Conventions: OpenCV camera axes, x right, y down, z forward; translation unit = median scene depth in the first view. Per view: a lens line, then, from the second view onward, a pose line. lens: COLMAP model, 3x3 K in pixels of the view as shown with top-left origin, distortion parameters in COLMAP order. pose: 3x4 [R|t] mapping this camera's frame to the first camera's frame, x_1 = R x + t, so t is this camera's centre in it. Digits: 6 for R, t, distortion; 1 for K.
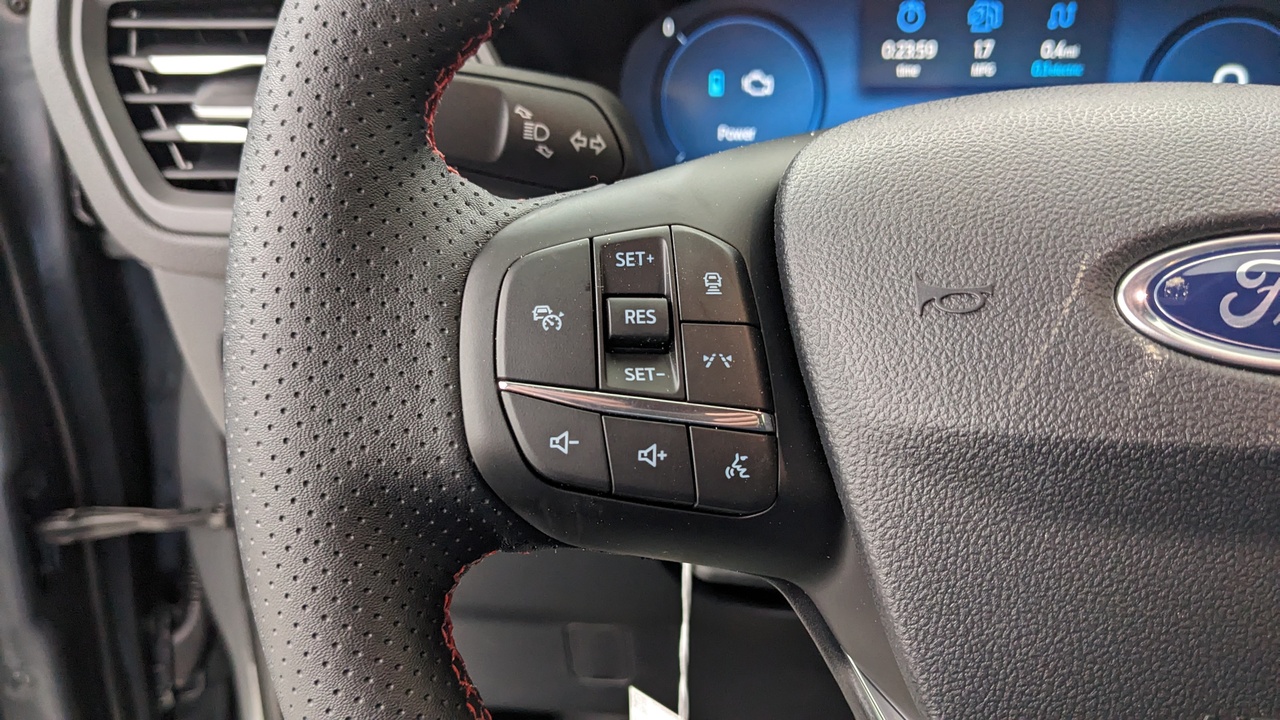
lens RADIAL K [[1037.1, 0, 640.0], [0, 1037.1, 360.0], [0, 0, 1]] dist [0.006467, -0.078444]
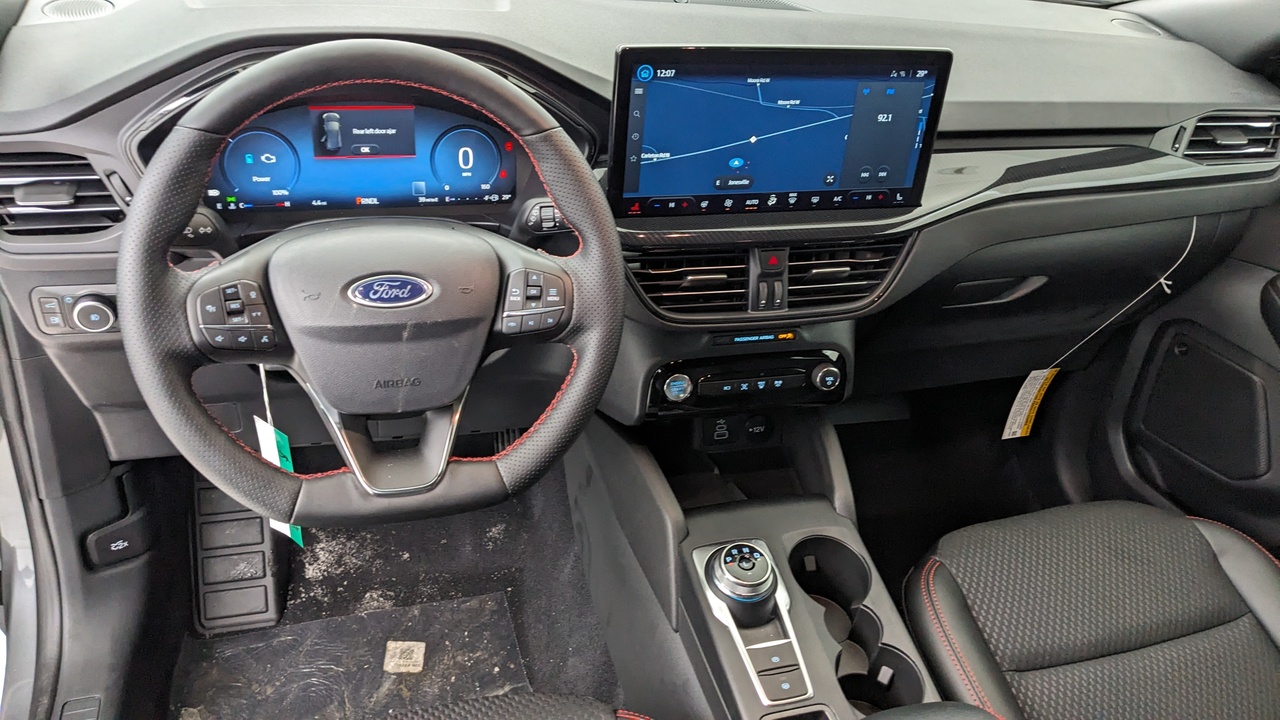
lens RADIAL K [[1005.7, 0, 640.0], [0, 1005.7, 360.0], [0, 0, 1]] dist [0.004651, -0.067600]
pose [[0.919004, -0.122769, 0.374645, -0.021354], [0.045263, 0.976851, 0.209078, -0.292605], [-0.391640, -0.175186, 0.903287, -1.611653]]
